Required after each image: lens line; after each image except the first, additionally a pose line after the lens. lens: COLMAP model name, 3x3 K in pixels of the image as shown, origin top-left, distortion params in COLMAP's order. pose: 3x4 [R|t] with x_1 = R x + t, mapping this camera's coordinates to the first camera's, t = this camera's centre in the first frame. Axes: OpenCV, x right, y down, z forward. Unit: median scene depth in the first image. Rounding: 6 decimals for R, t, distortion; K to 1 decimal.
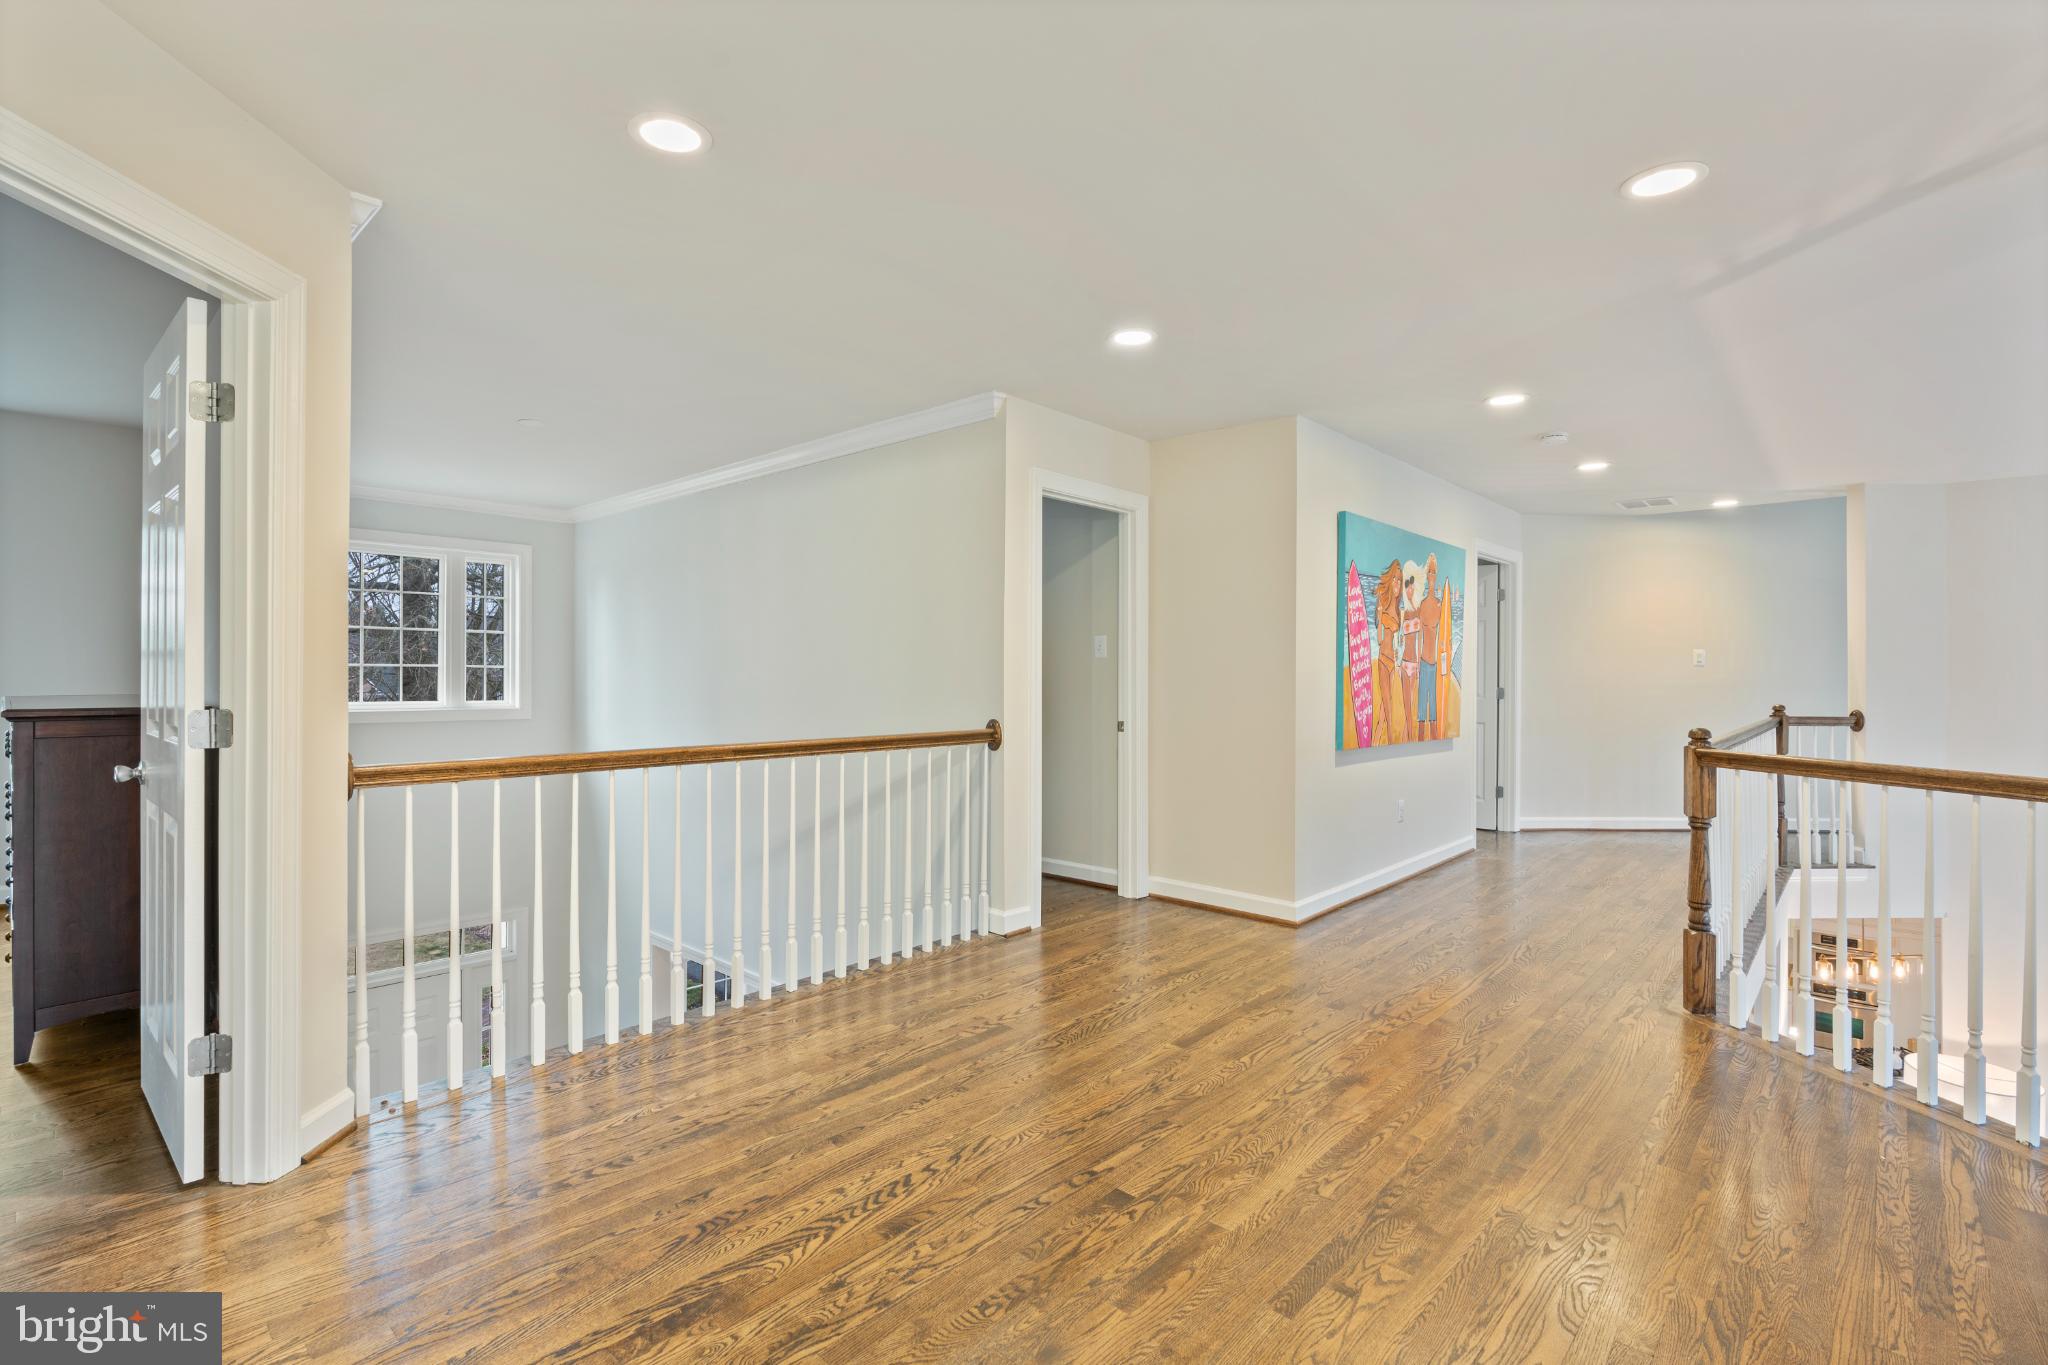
lens RADIAL K [[926.0, 0, 995.2], [0, 926.0, 694.1], [0, 0, 1]] dist [-0.007603, 0.002716]
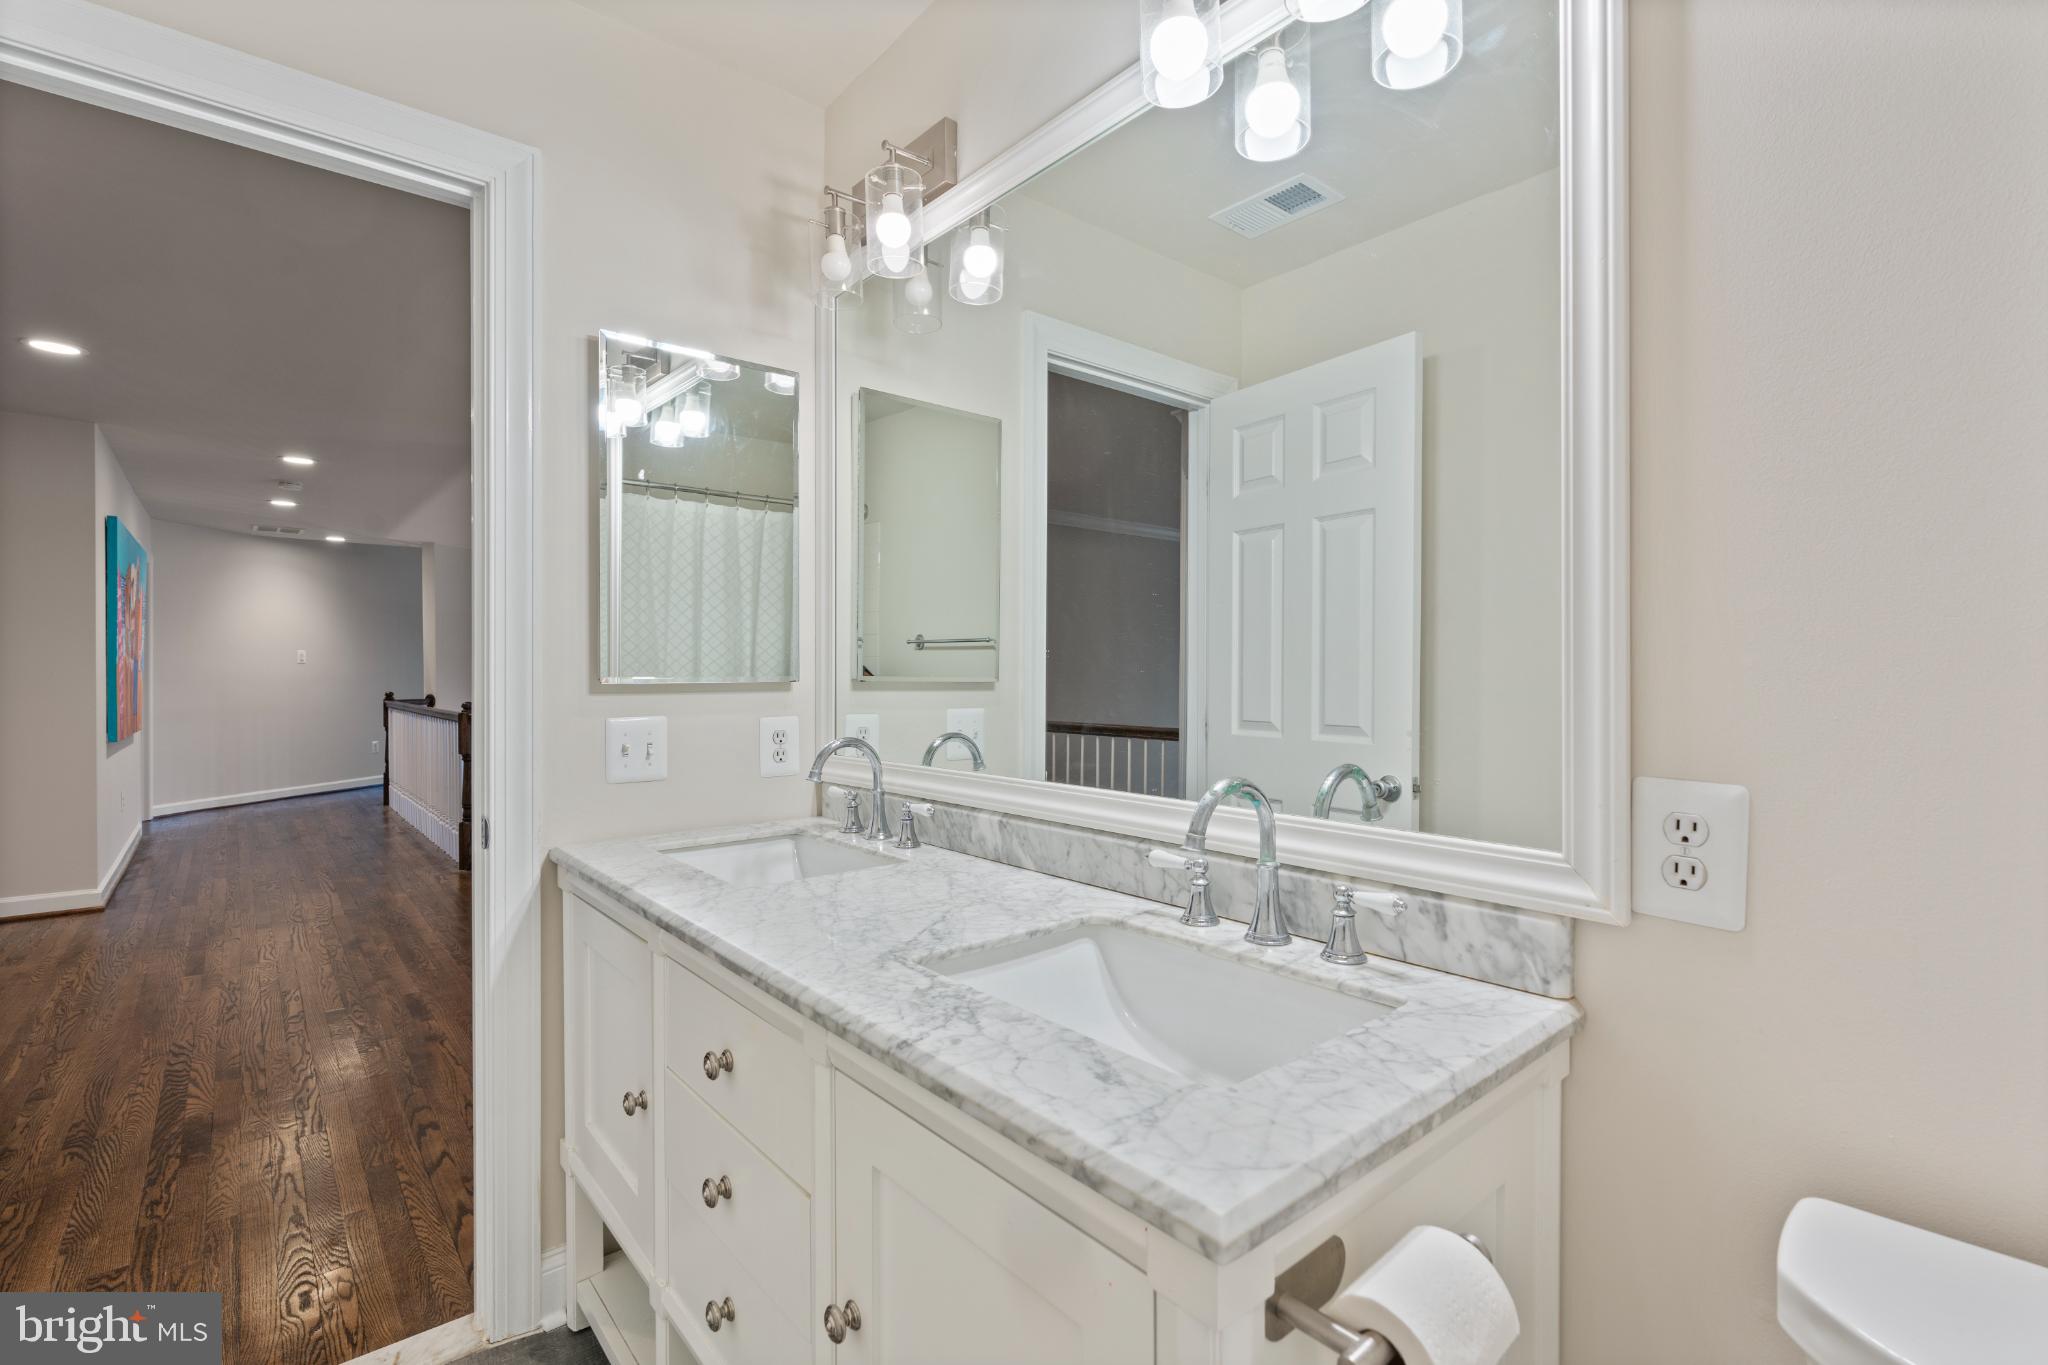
lens RADIAL K [[926.0, 0, 1027.7], [0, 926.0, 675.3], [0, 0, 1]] dist [-0.007603, 0.002716]
pose [[0.090295, 0.002719, 0.995911, -1.175480], [0.014600, 0.999885, -0.004054, 0.014308], [-0.995808, 0.014906, 0.090245, -0.253548]]
